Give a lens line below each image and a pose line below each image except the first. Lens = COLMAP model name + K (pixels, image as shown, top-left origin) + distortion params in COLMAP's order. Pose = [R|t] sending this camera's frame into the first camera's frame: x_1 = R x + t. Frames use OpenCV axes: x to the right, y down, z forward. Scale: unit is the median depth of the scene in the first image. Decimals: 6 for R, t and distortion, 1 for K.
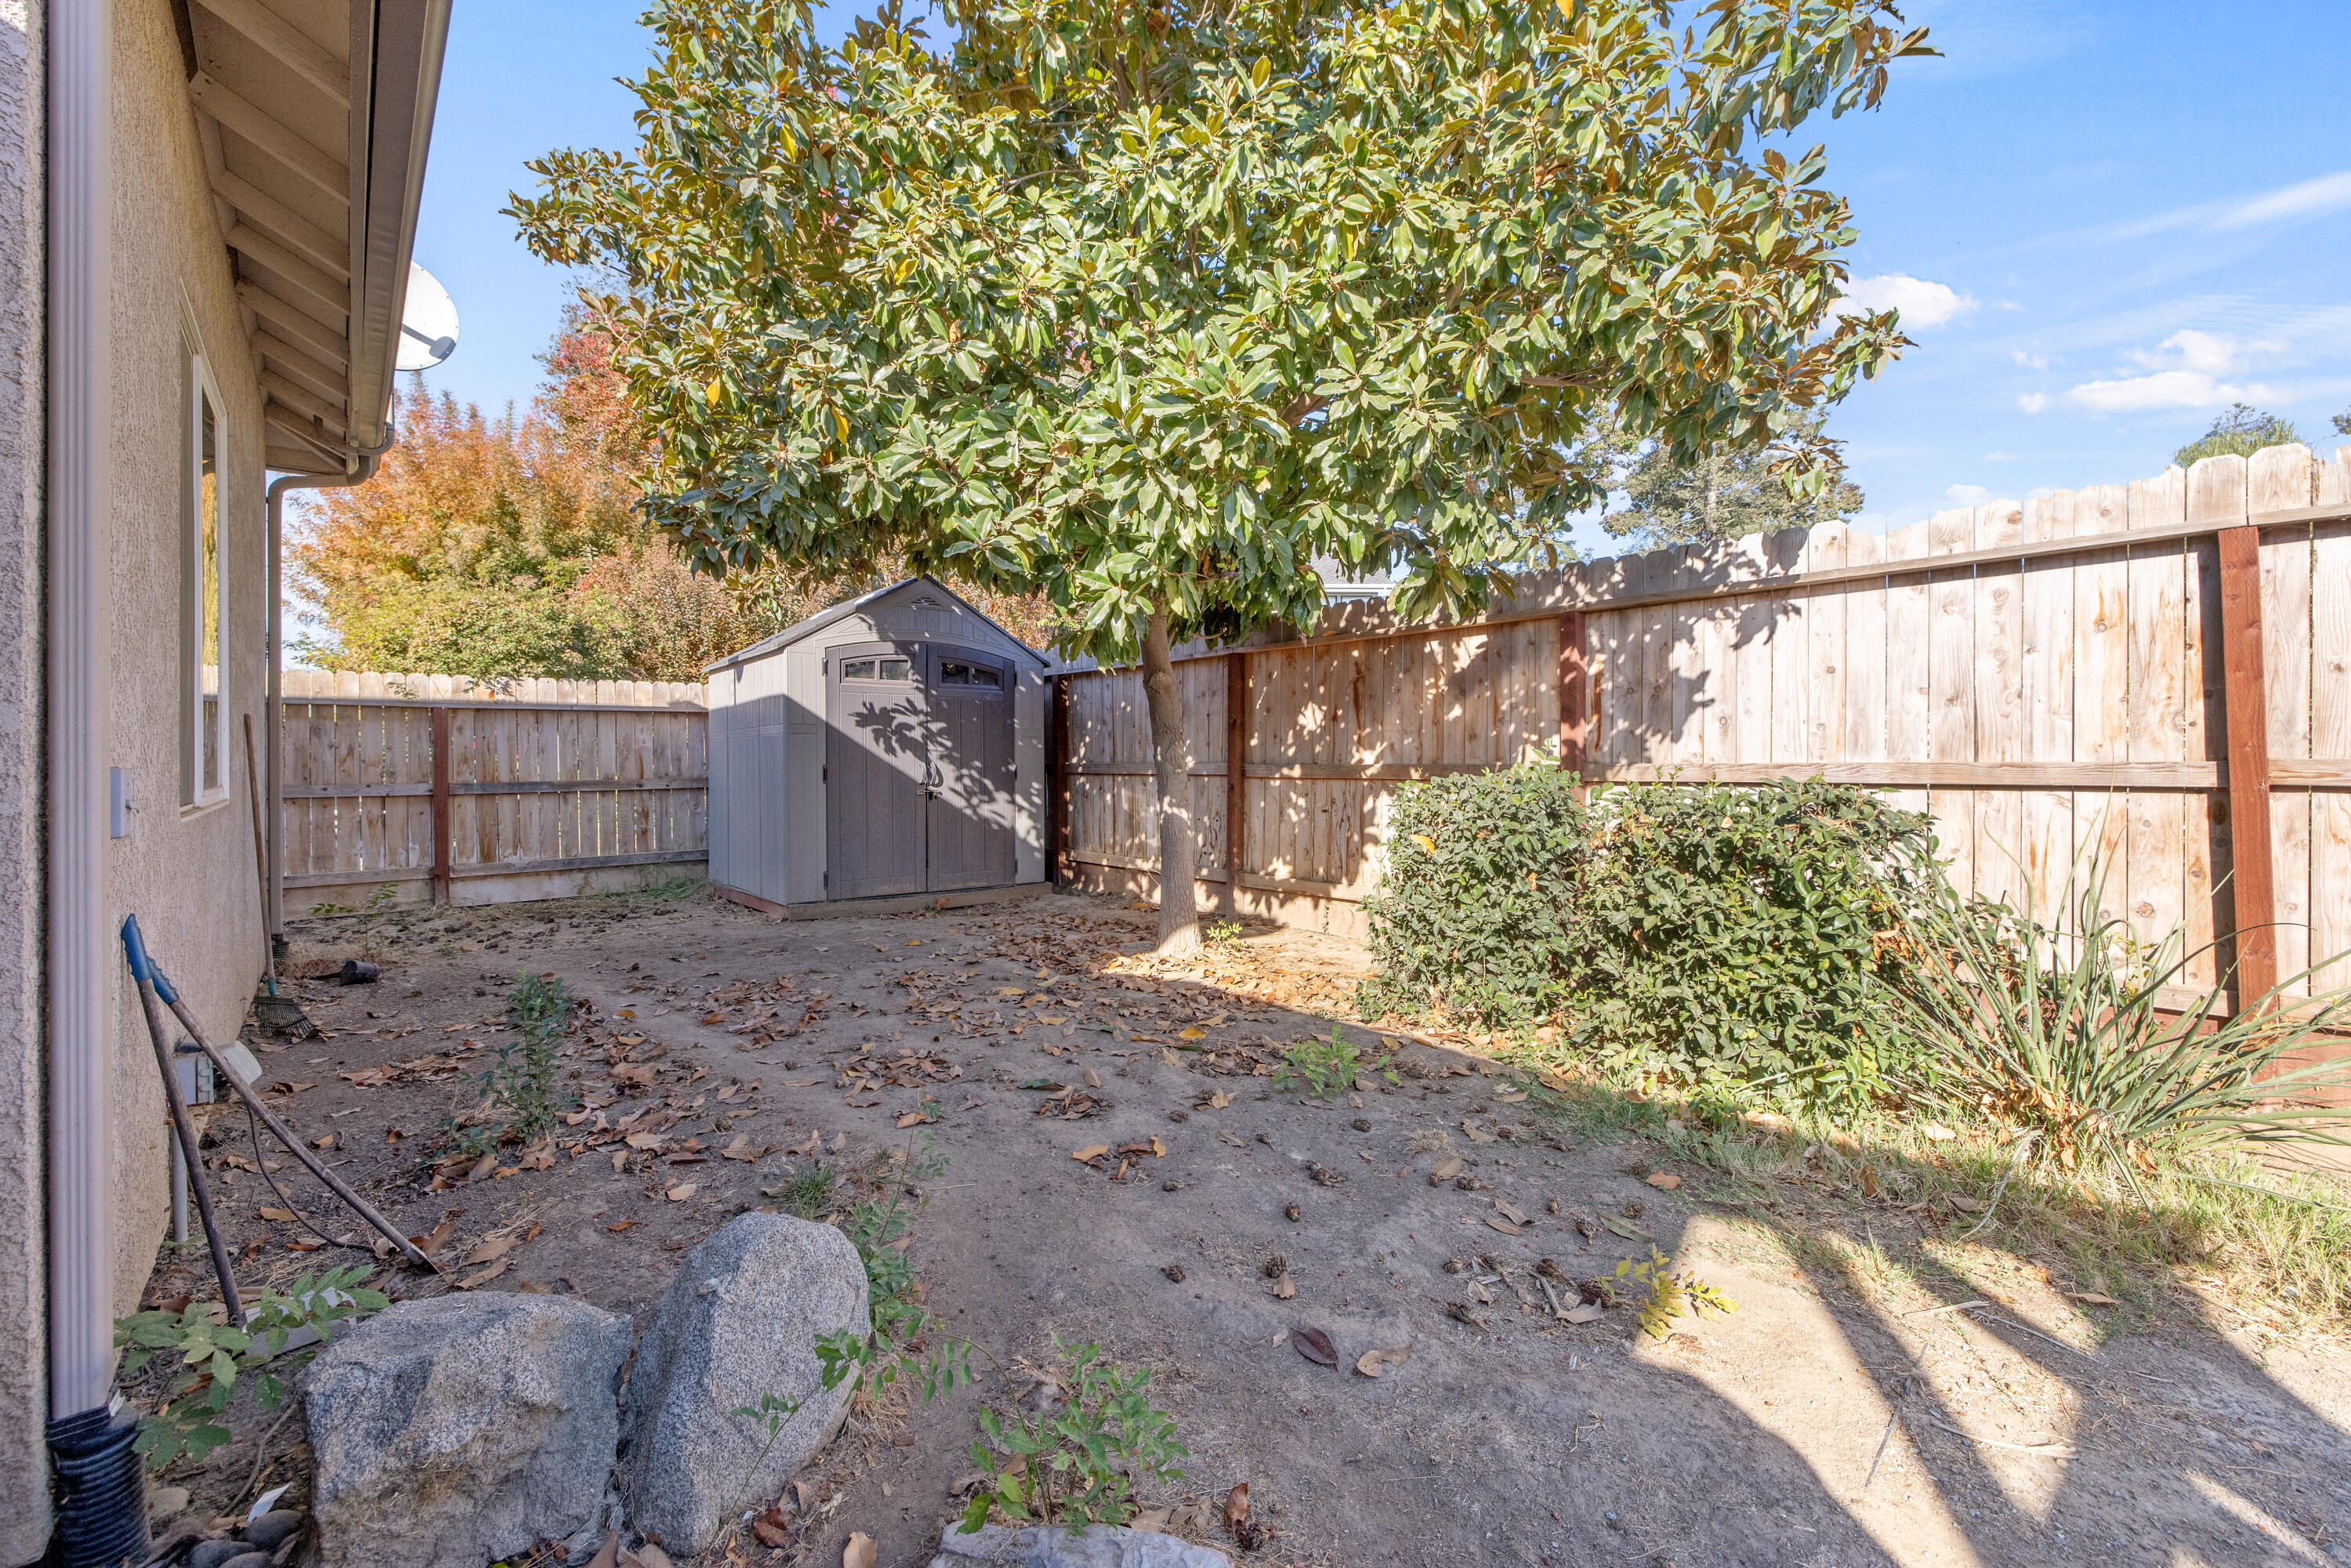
lens RADIAL K [[1005.5, 0, 1171.9], [0, 1005.5, 765.7], [0, 0, 1]] dist [0.001320, -0.000066]
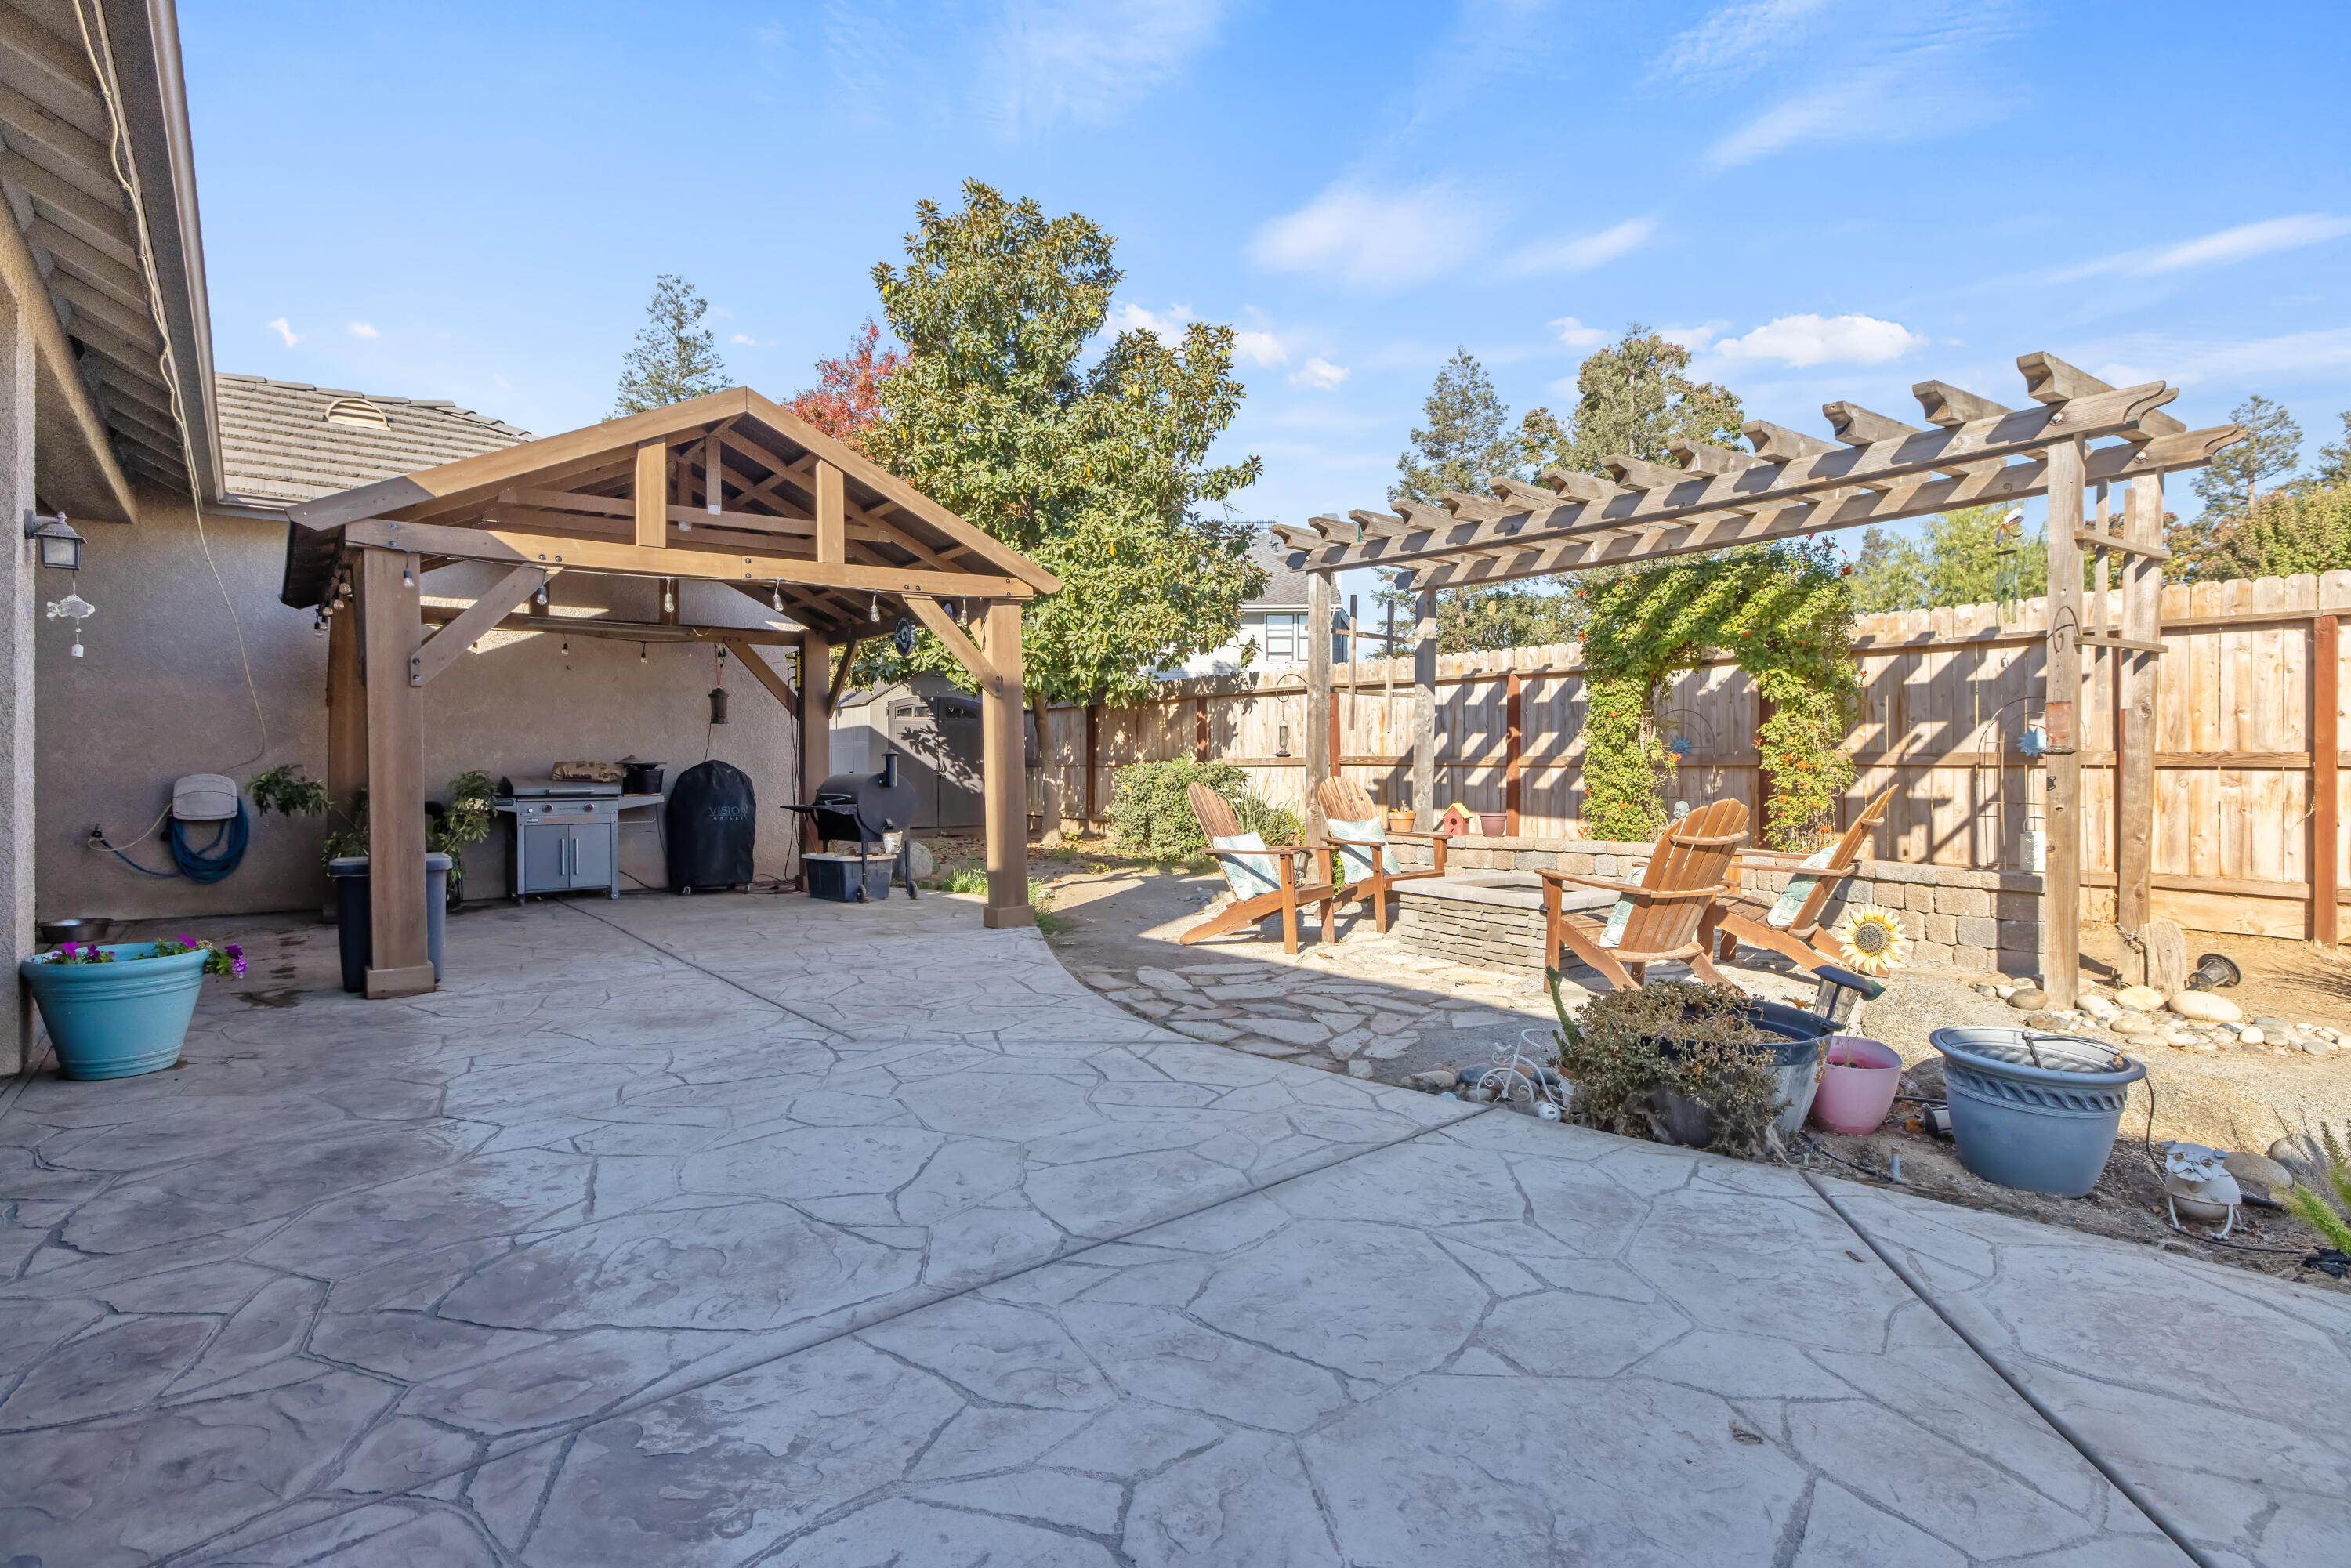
lens RADIAL K [[1175.3, 0, 1182.4], [0, 1175.3, 761.4], [0, 0, 1]] dist [0.001090, 0.000173]
pose [[0.999725, 0.003812, -0.023152, 0.304728], [-0.003996, 0.999961, -0.007890, 0.020209], [0.023121, 0.007980, 0.999701, -1.356175]]
